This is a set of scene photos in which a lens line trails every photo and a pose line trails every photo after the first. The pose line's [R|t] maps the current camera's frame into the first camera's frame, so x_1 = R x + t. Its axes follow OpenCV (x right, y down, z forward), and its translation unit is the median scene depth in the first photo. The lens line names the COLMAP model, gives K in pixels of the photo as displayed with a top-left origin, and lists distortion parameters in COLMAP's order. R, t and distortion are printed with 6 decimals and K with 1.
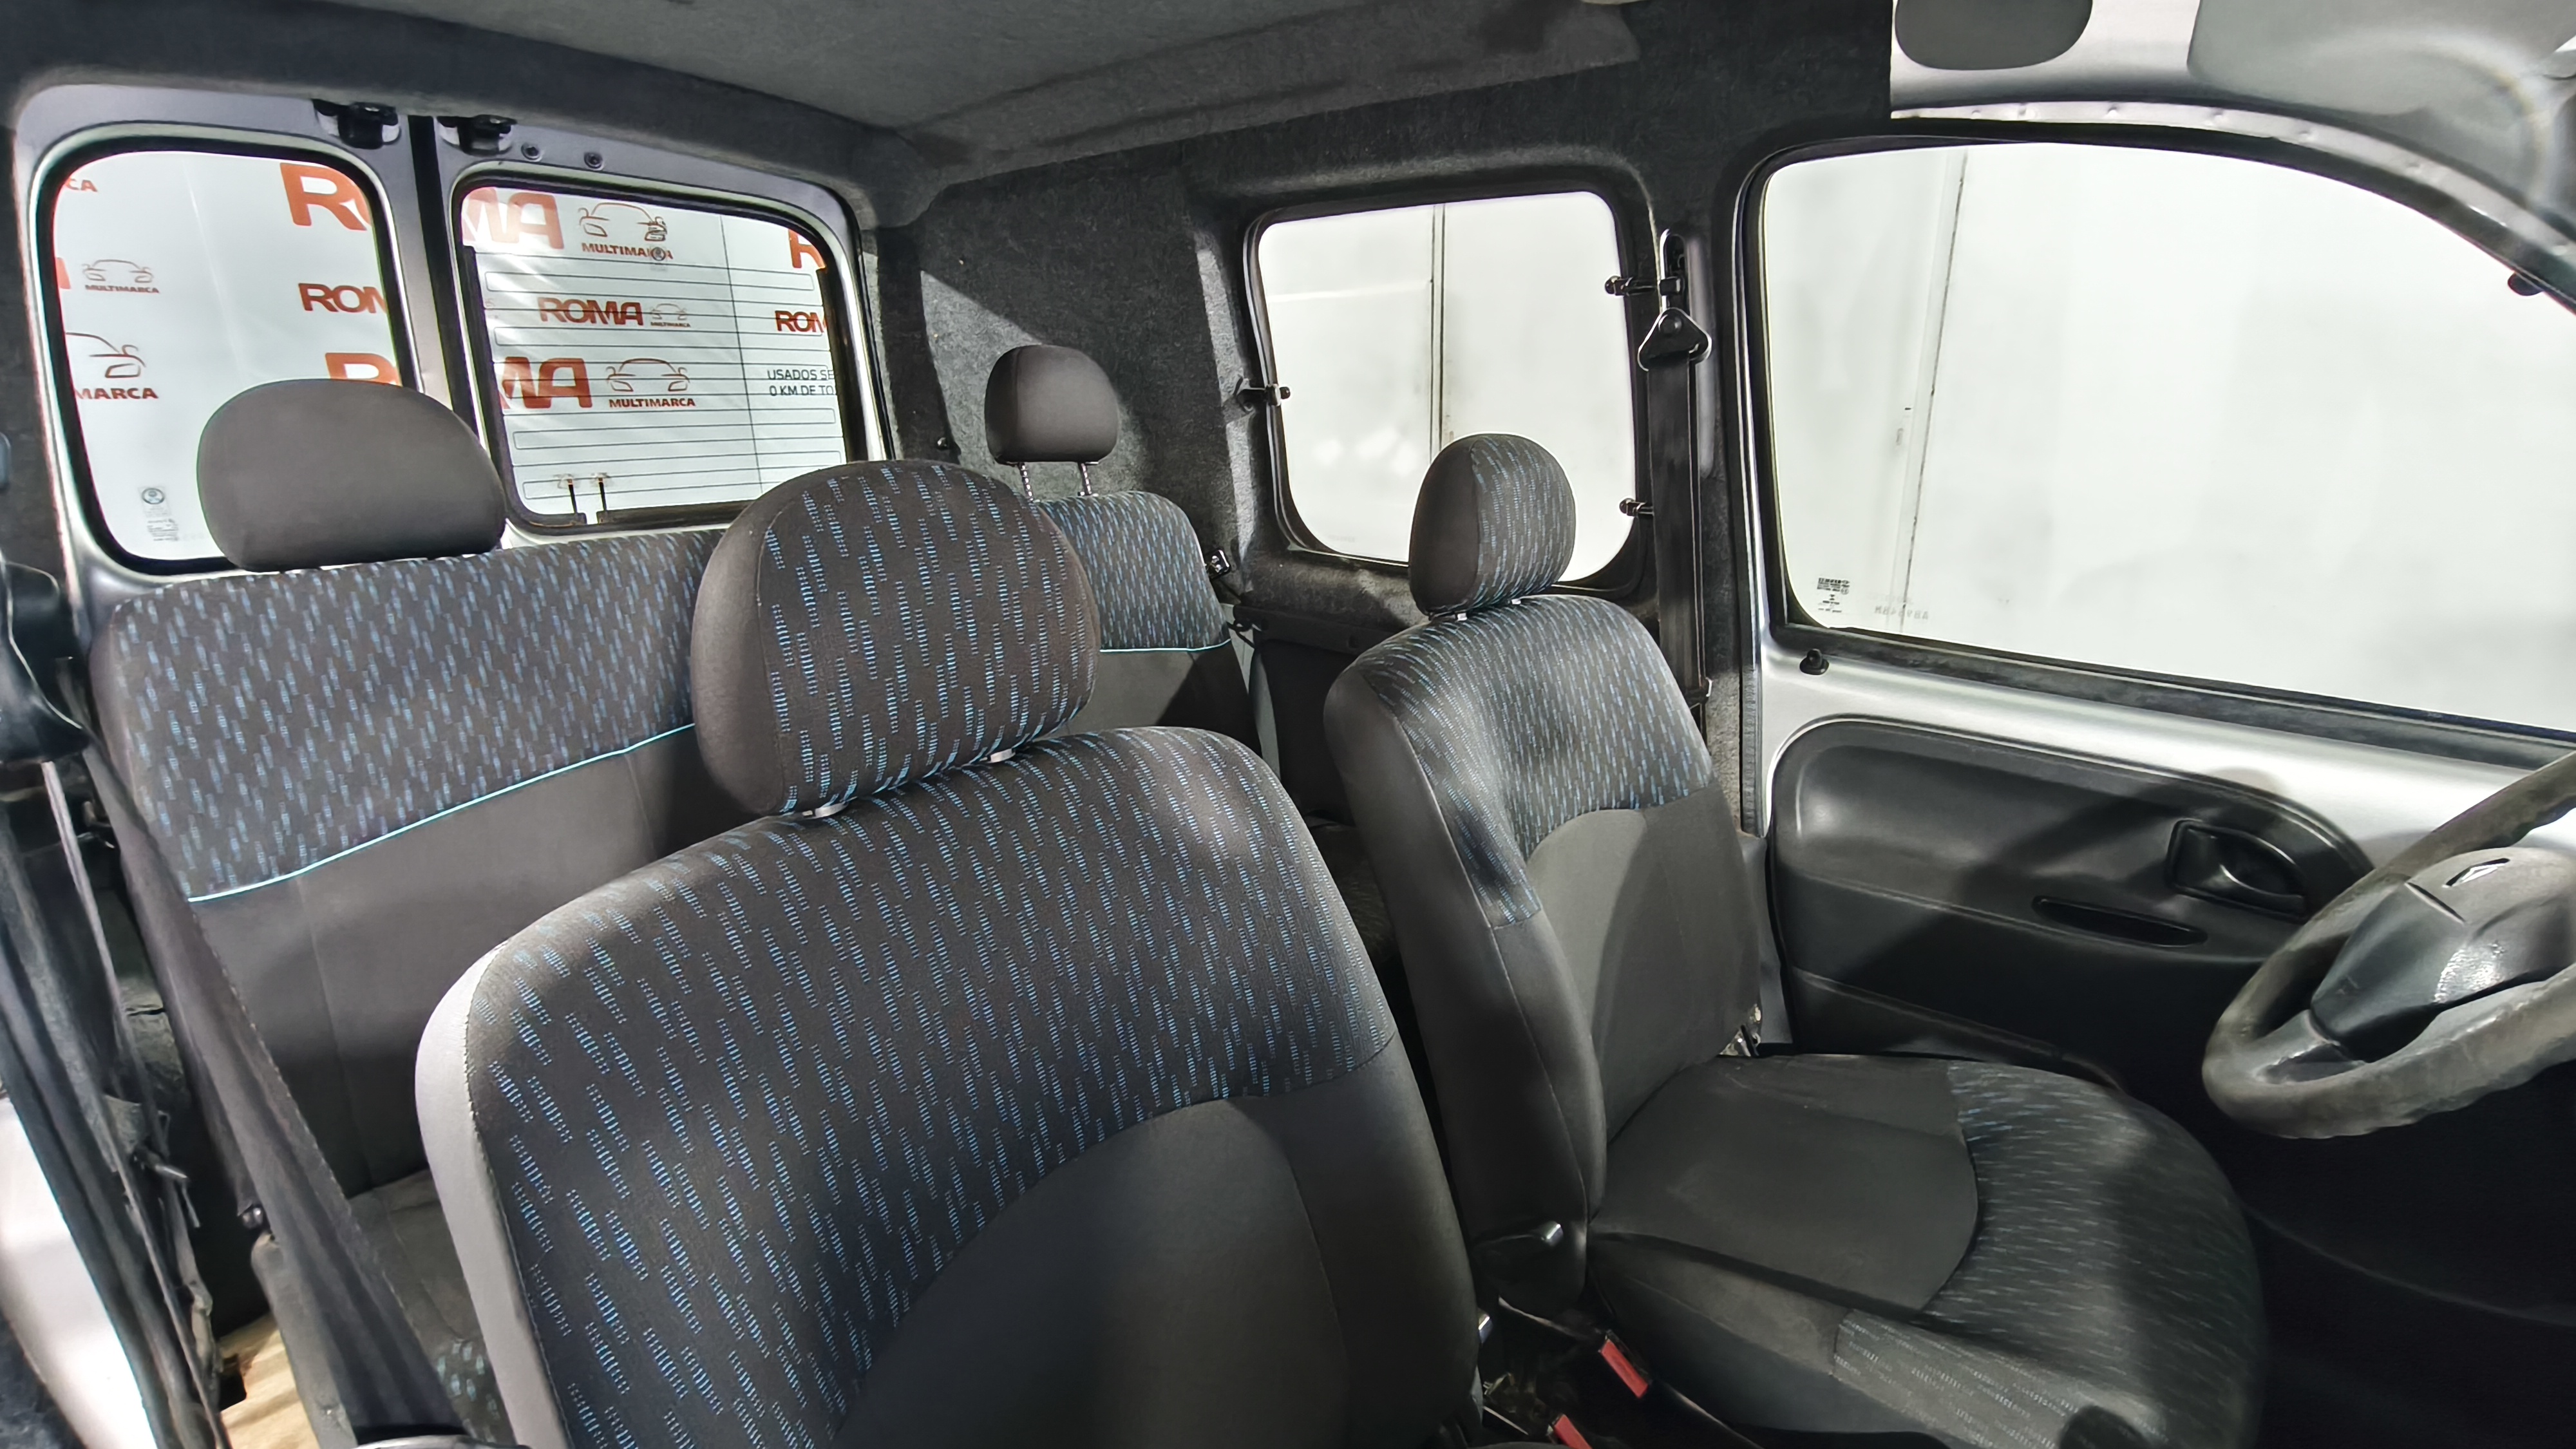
lens RADIAL K [[1084.4, 0, 1290.6], [0, 1084.4, 709.2], [0, 0, 1]] dist [0.001636, -0.000002]
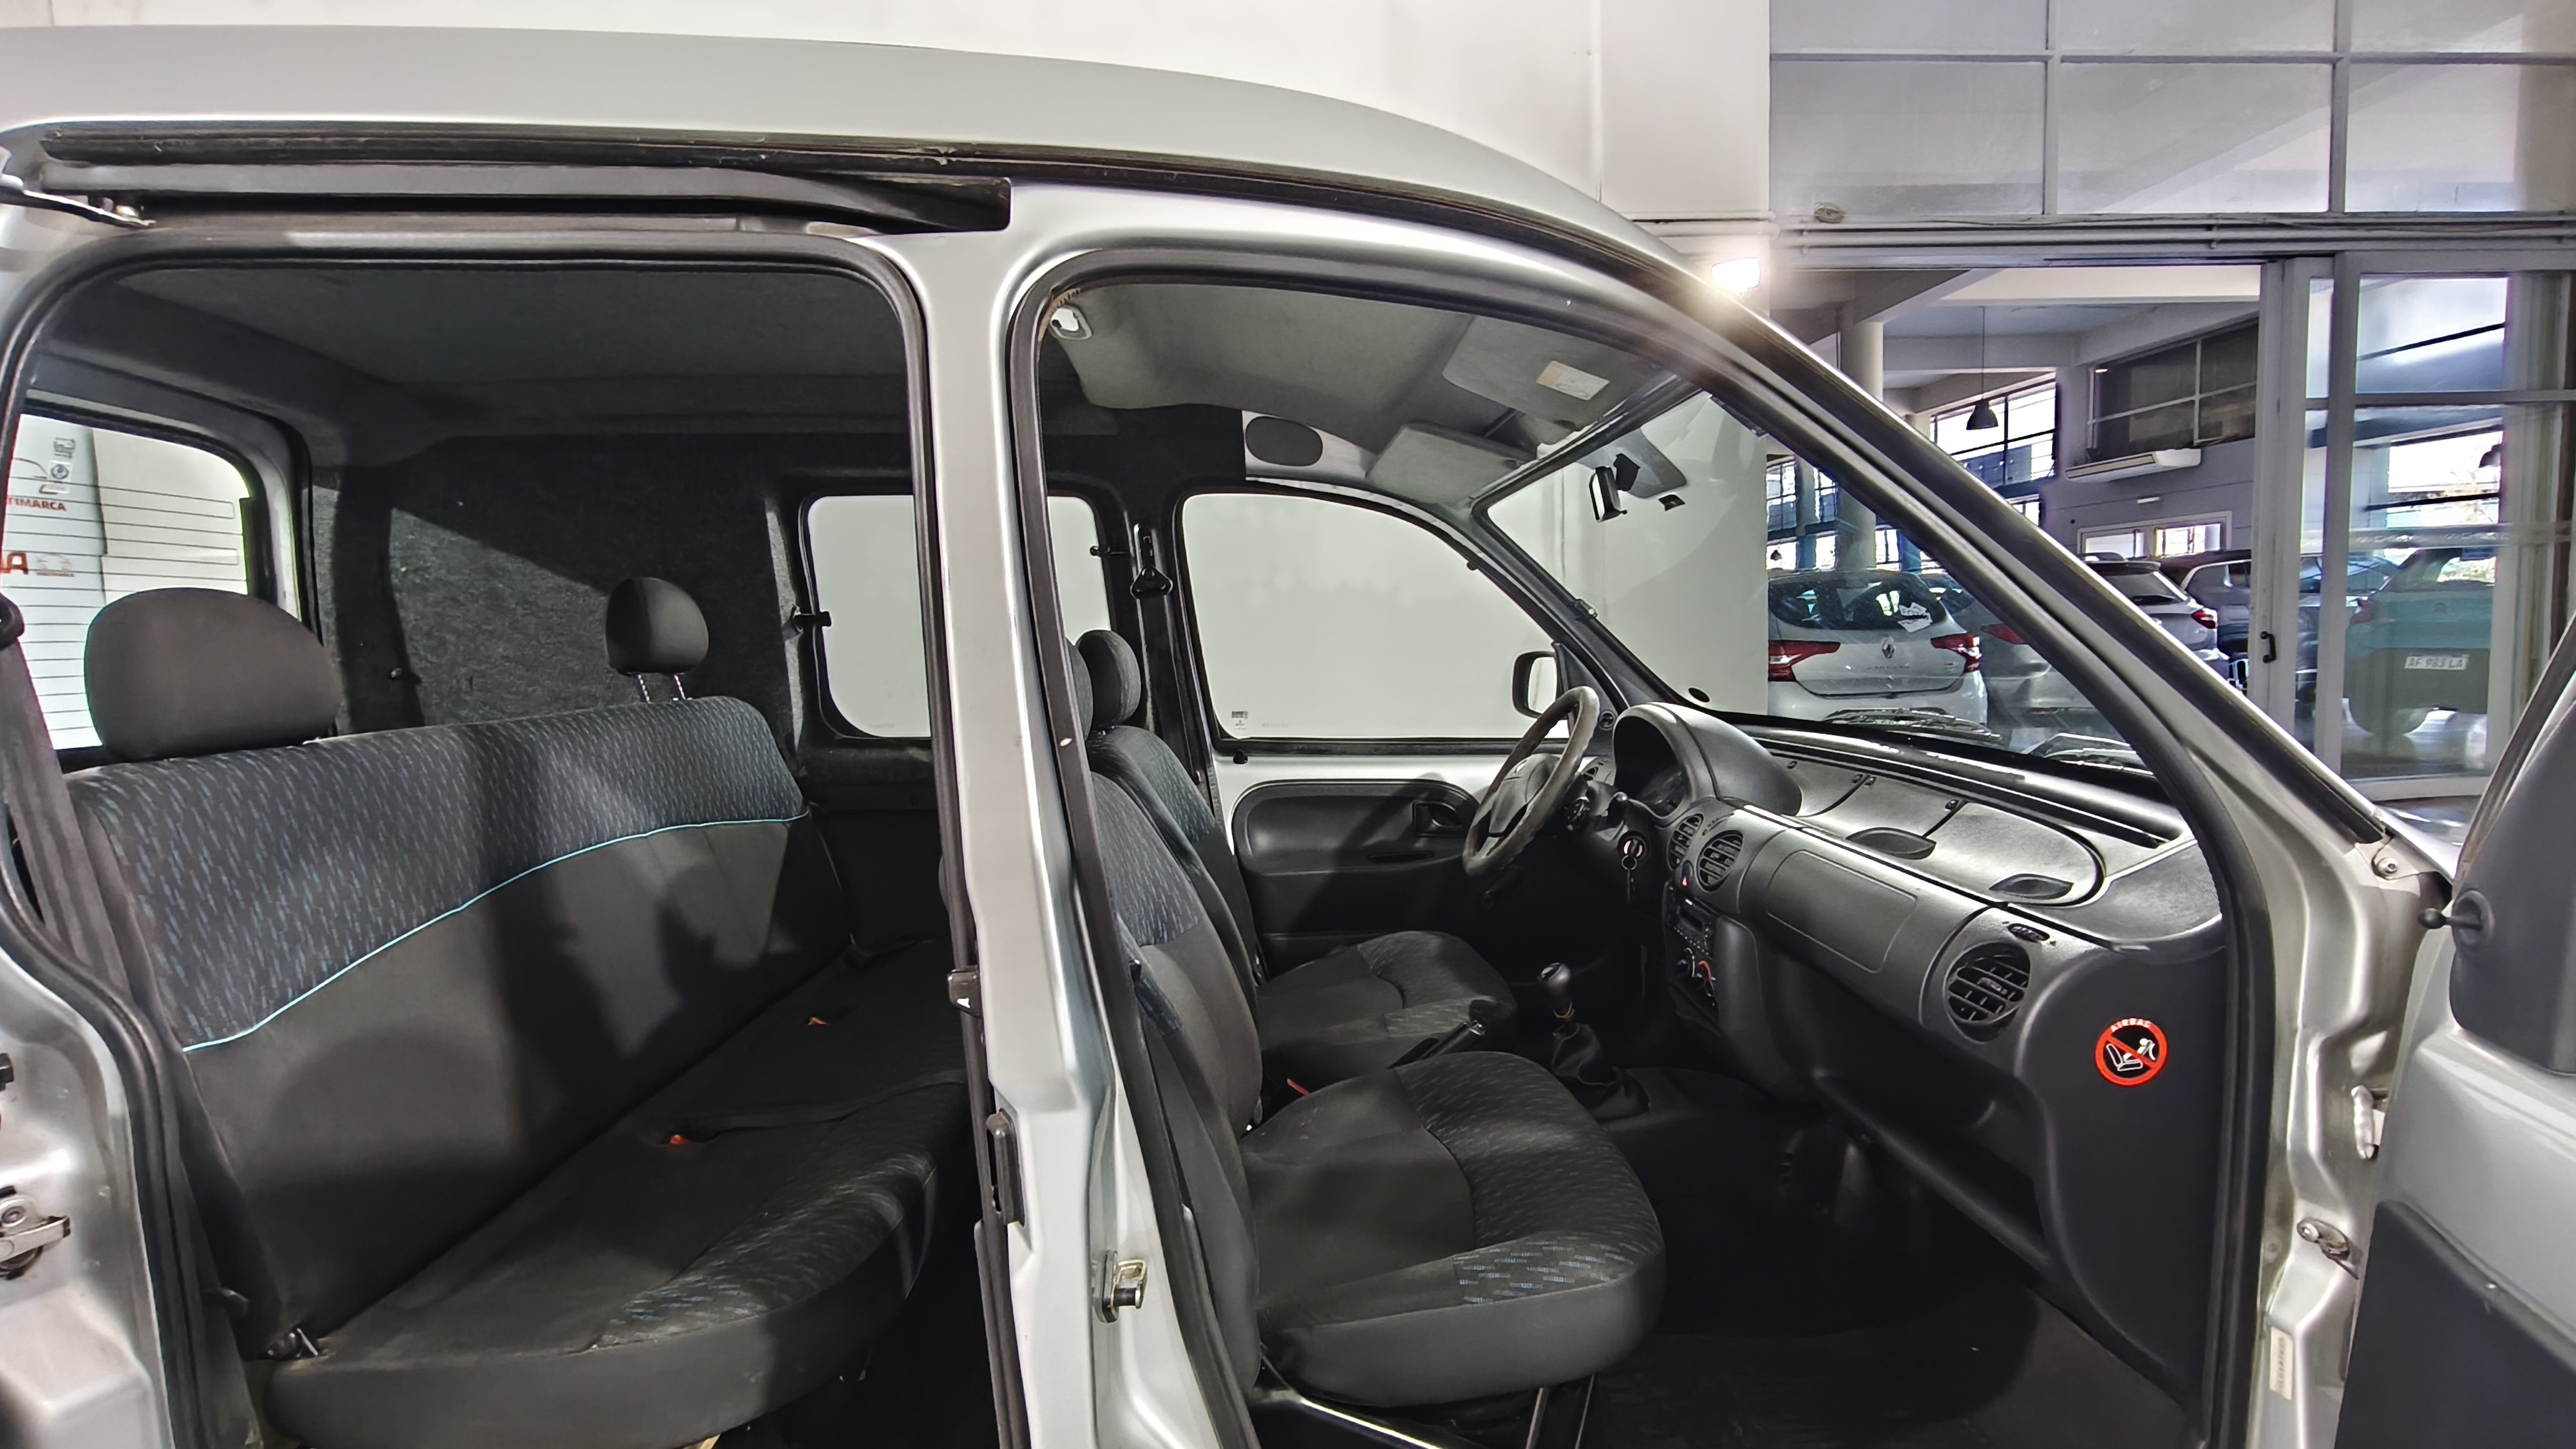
lens RADIAL K [[1077.7, 0, 1288.0], [0, 1077.7, 724.5], [0, 0, 1]] dist [0.003194, 0.000166]
pose [[0.756283, -0.066745, 0.650831, -0.602454], [0.200397, 0.970600, -0.133328, 0.155245], [-0.622798, 0.231259, 0.747424, -0.376948]]
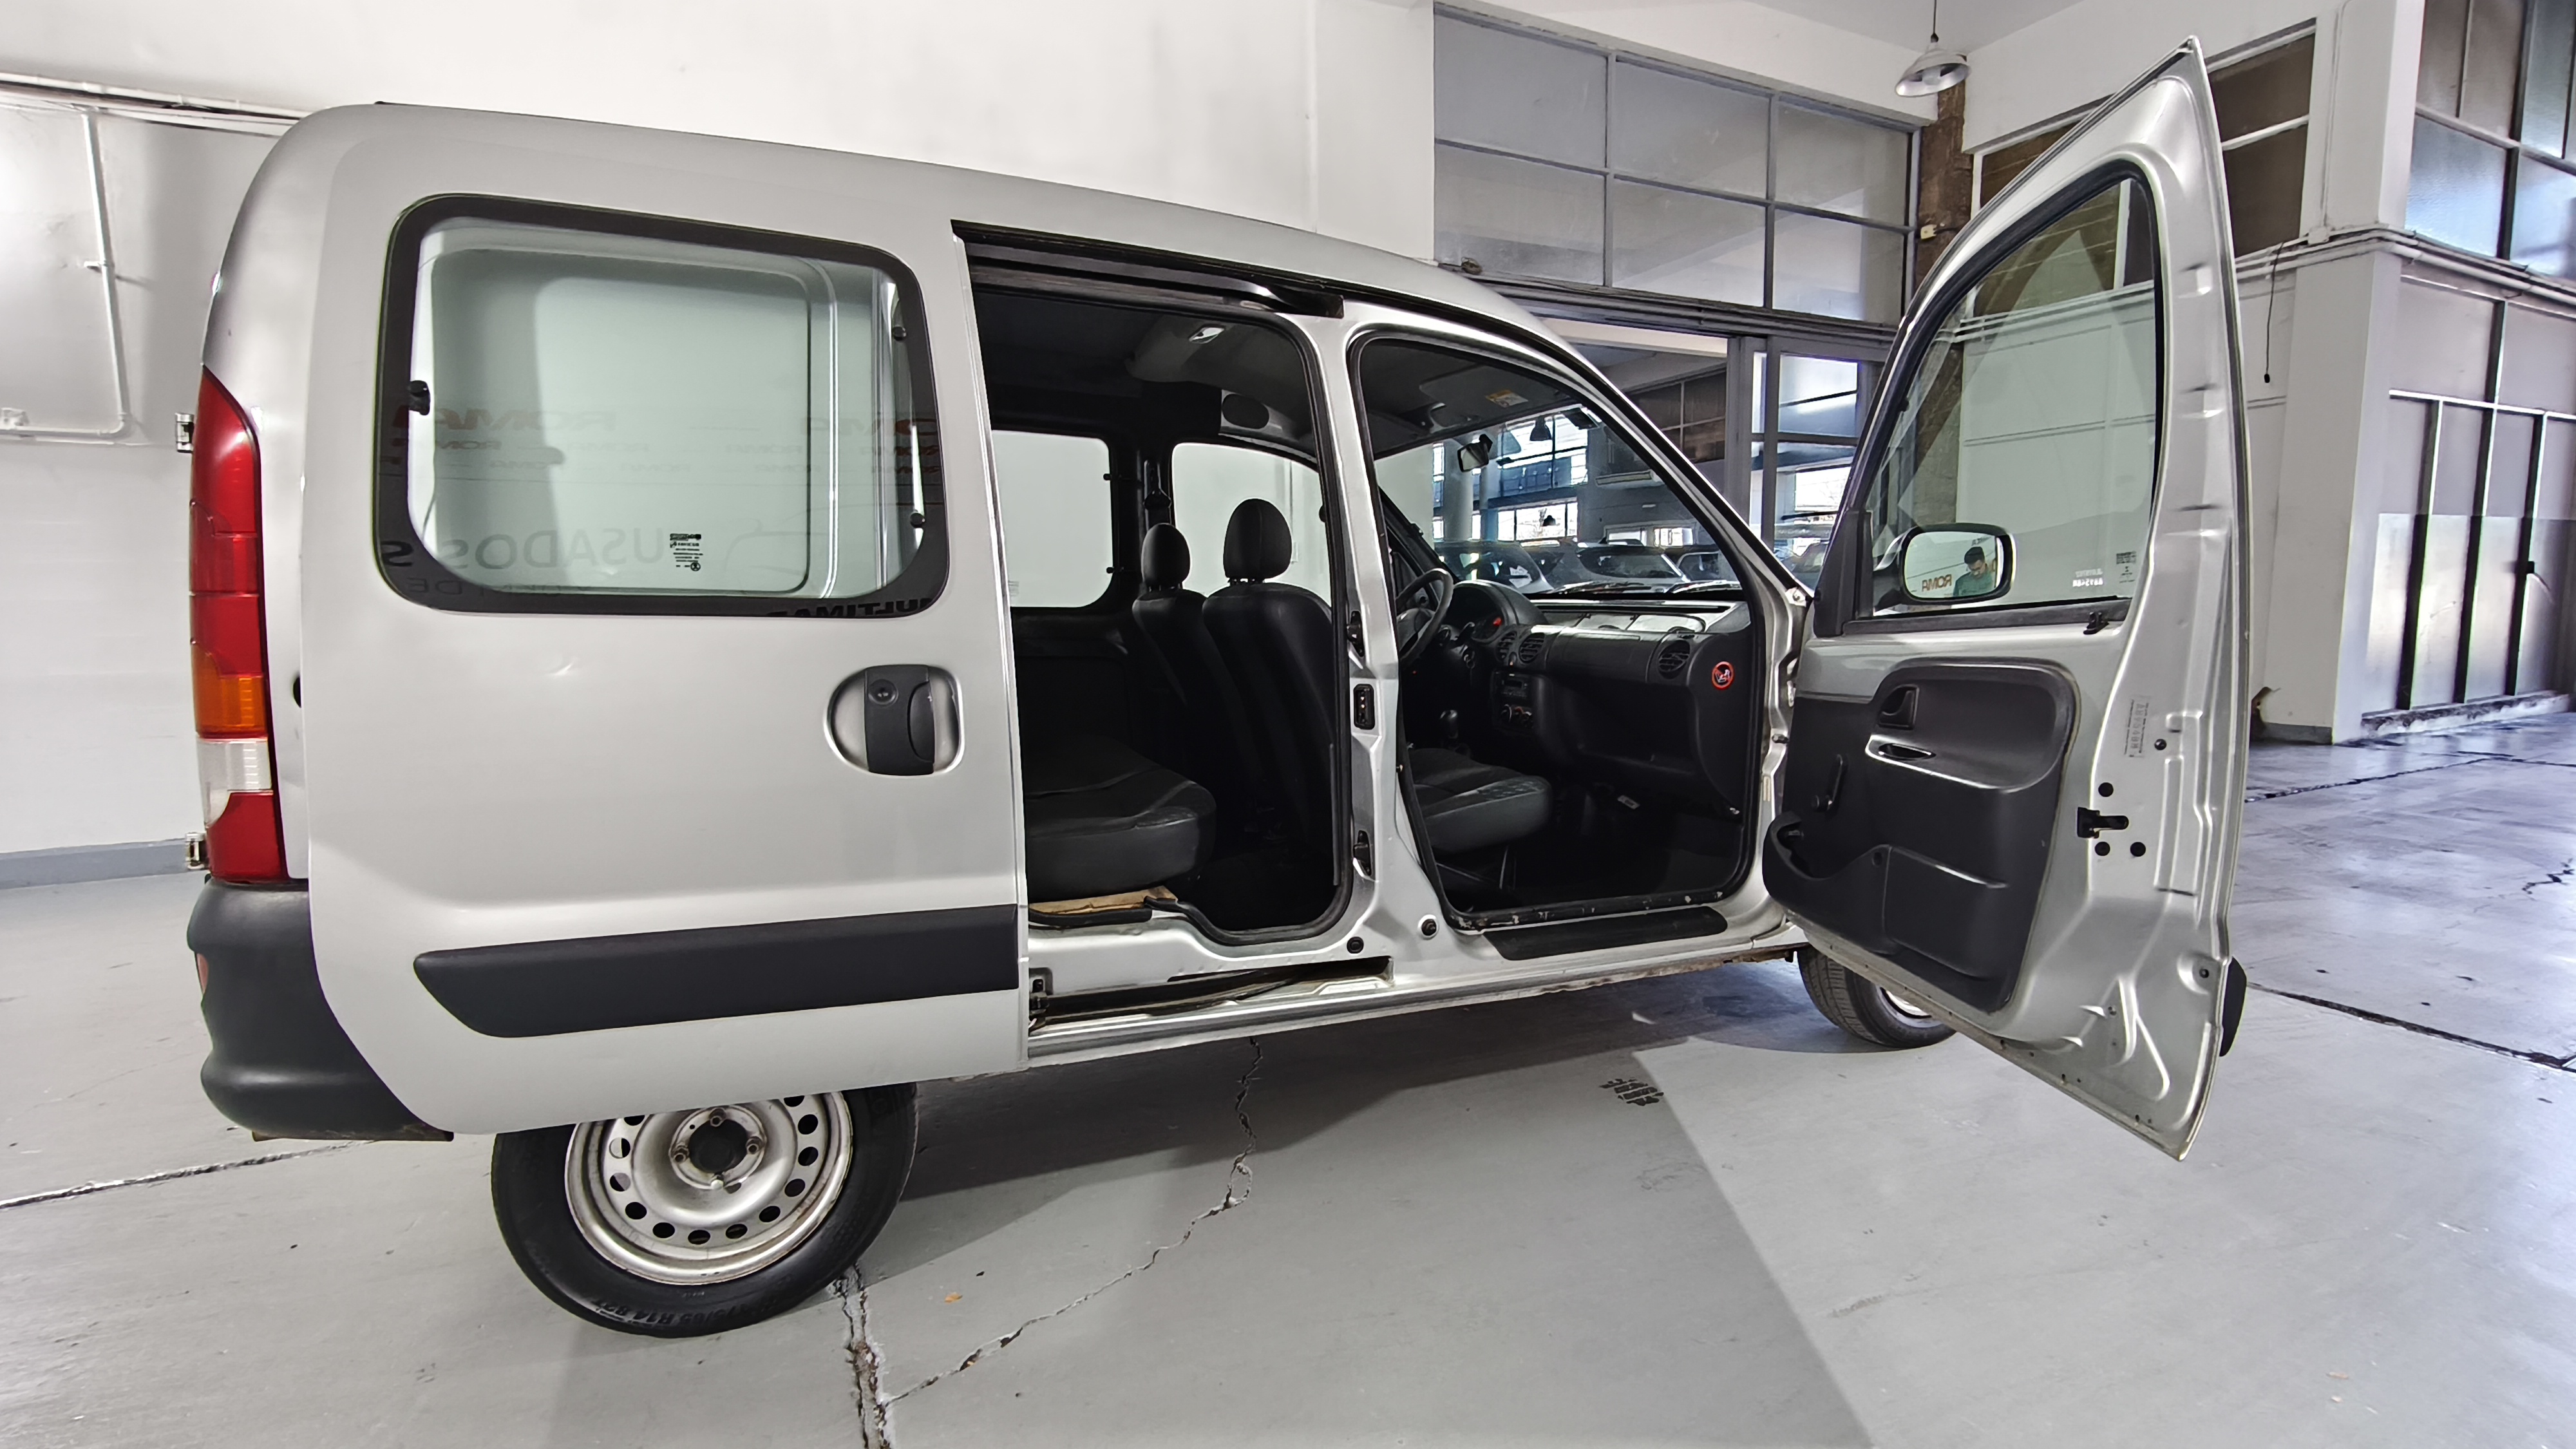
lens RADIAL K [[1077.7, 0, 1288.0], [0, 1077.7, 724.5], [0, 0, 1]] dist [0.003194, 0.000166]
pose [[0.482829, -0.093474, 0.870712, -1.732972], [0.247352, 0.968357, -0.033205, 0.338655], [-0.840056, 0.231404, 0.490671, -0.406506]]
